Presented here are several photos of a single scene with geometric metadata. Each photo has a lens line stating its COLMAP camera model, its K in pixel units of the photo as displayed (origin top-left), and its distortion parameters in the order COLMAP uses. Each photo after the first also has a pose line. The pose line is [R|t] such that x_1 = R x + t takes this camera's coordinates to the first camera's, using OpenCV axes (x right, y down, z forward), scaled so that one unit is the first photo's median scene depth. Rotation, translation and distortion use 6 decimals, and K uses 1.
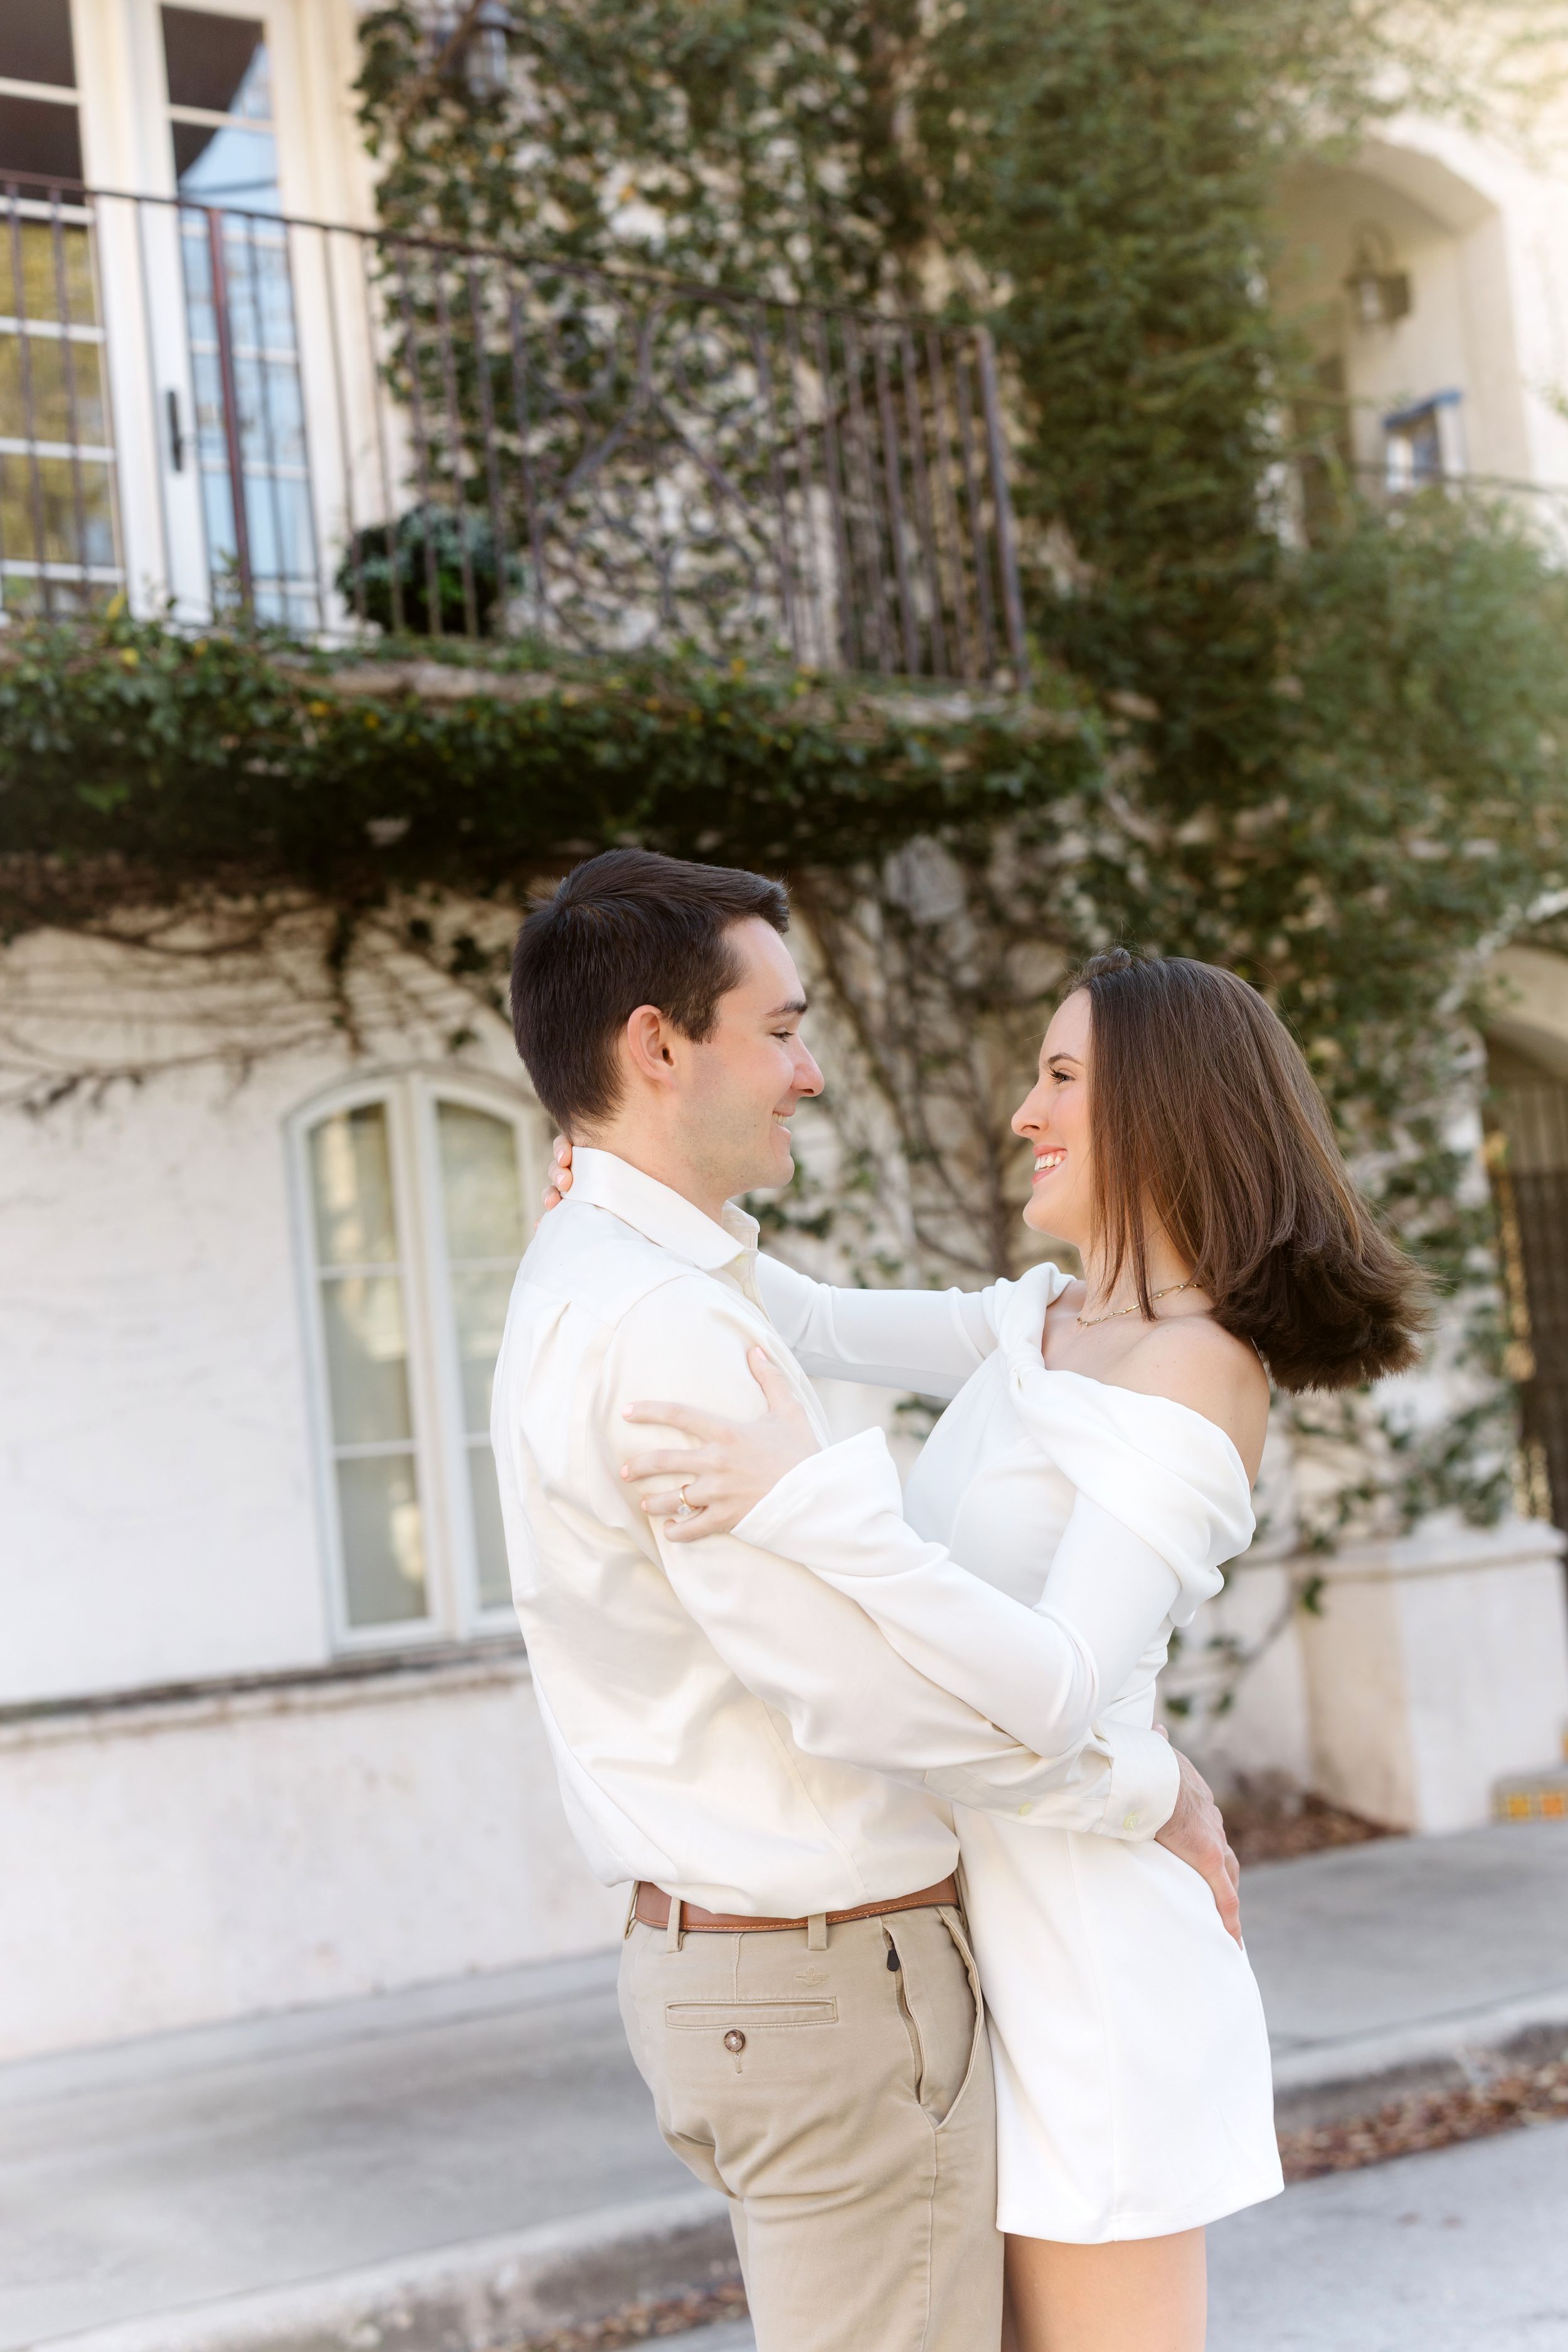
lens RADIAL K [[3384.8, 0, 784.0], [0, 3384.8, 1176.0], [0, 0, 1]] dist [-0.006791, 0.037530]
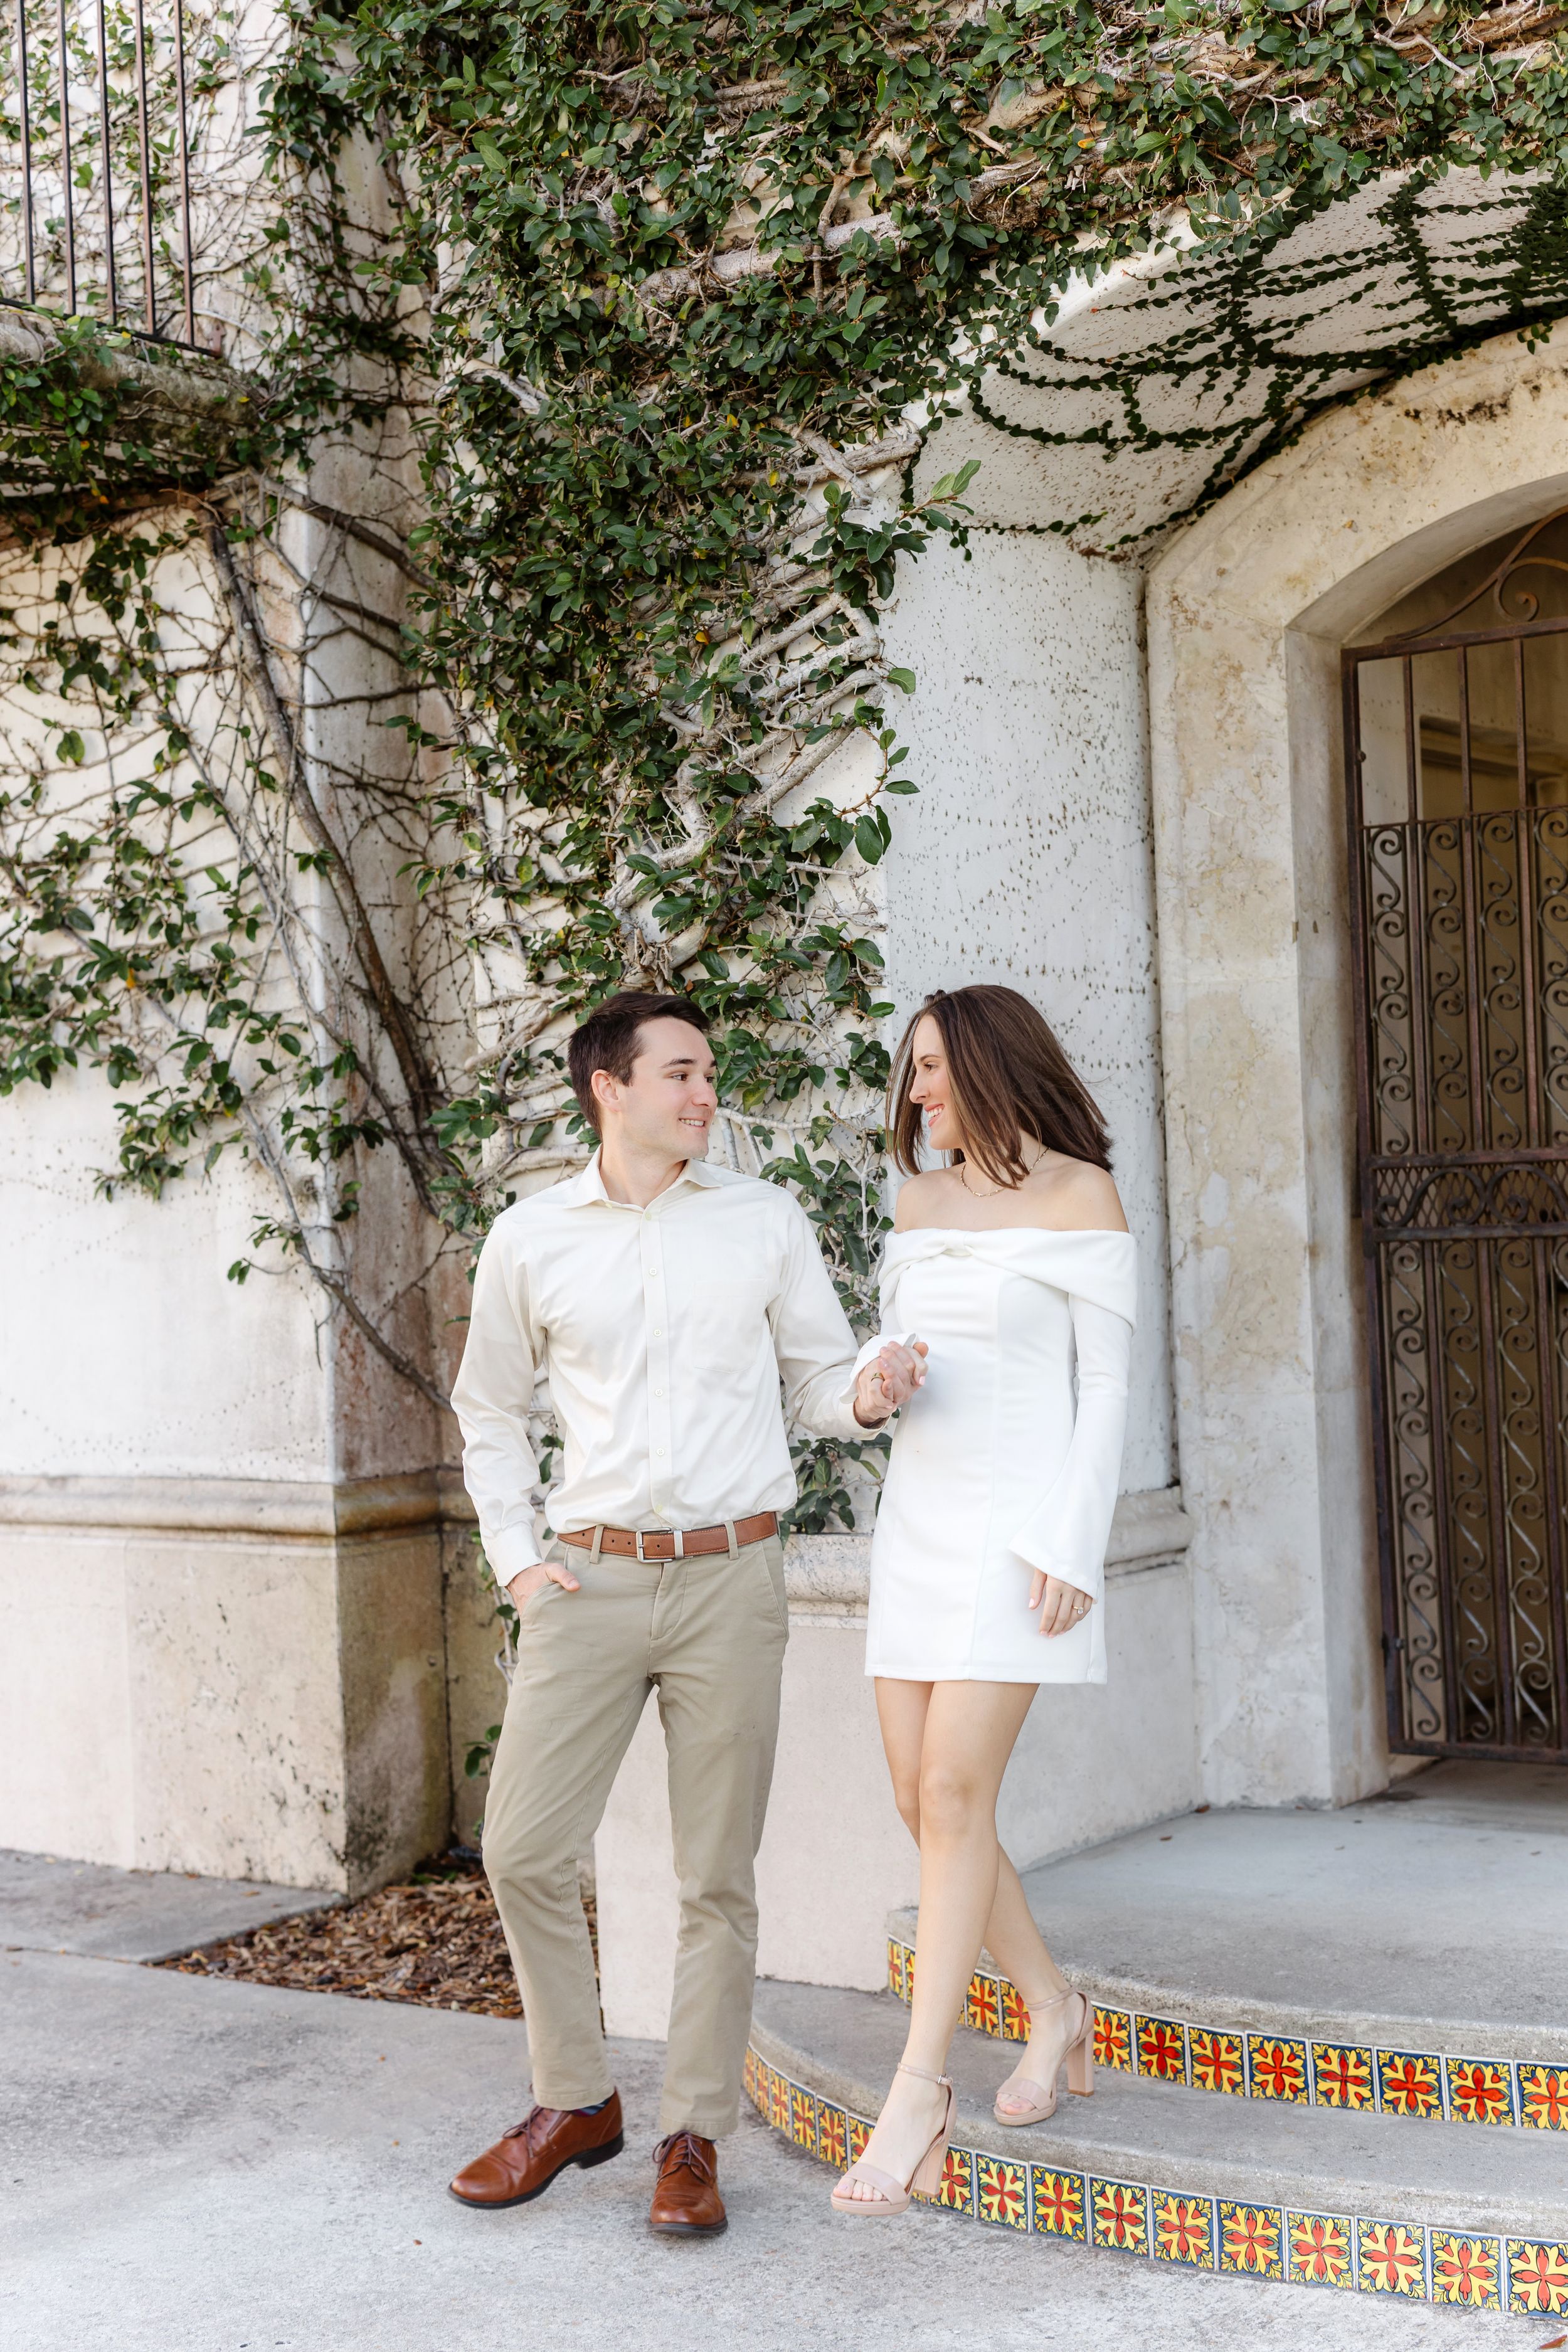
lens RADIAL K [[3384.8, 0, 784.0], [0, 3384.8, 1176.0], [0, 0, 1]] dist [-0.006791, 0.037530]
pose [[0.342643, 0.074605, -0.936499, 0.704991], [0.081117, 0.990770, 0.108608, -0.011929], [0.935957, -0.113180, 0.333429, 0.822948]]
